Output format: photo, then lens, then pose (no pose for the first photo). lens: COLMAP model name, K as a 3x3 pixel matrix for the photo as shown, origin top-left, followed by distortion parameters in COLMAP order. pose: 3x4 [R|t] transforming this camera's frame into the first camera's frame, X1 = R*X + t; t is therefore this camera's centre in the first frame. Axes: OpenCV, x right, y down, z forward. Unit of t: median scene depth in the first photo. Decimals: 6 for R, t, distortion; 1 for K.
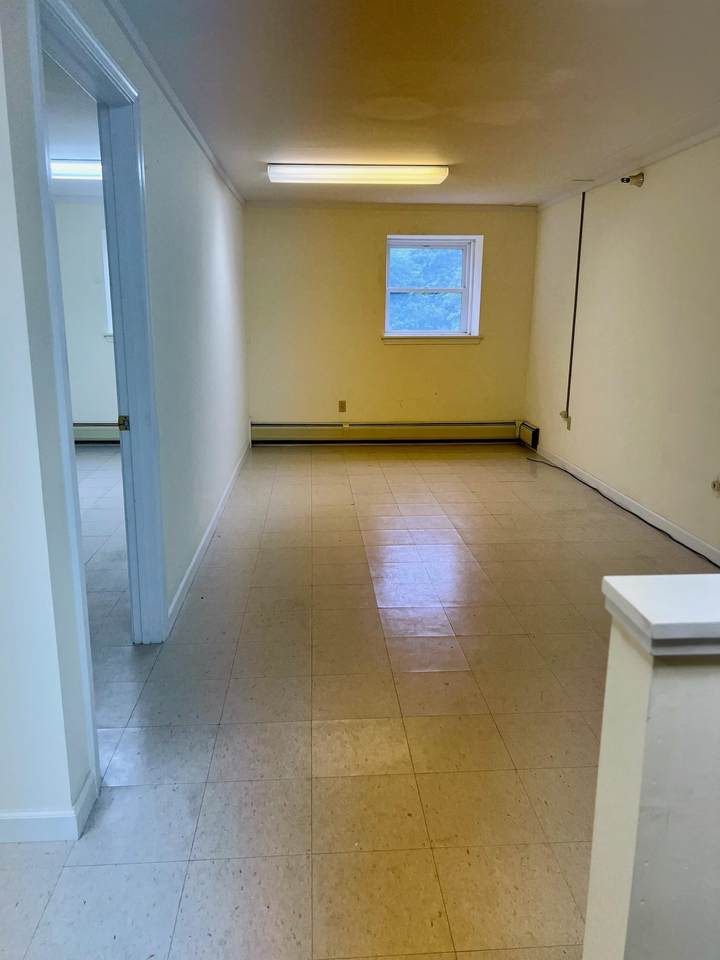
lens RADIAL K [[721.7, 0, 360.0], [0, 721.7, 480.0], [0, 0, 1]] dist [0.123206, -0.187445]
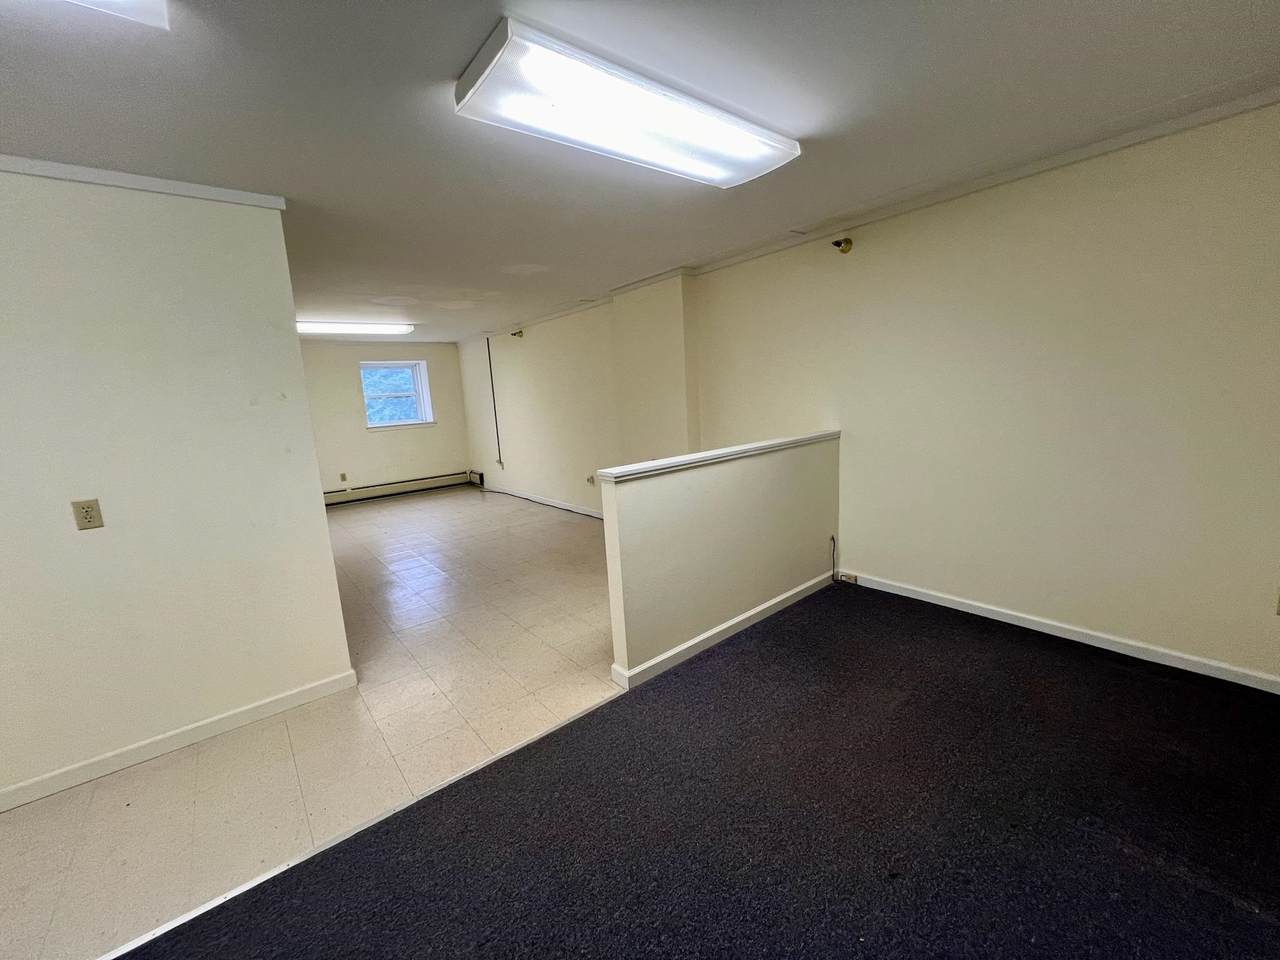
lens RADIAL K [[512.3, 0, 640.0], [0, 512.3, 480.0], [0, 0, 1]] dist [-0.000024, -0.000001]
pose [[0.813068, -0.148494, 0.562912, -0.122128], [0.191691, 0.981290, -0.018017, 0.034683], [-0.549704, 0.122554, 0.826321, -0.160217]]
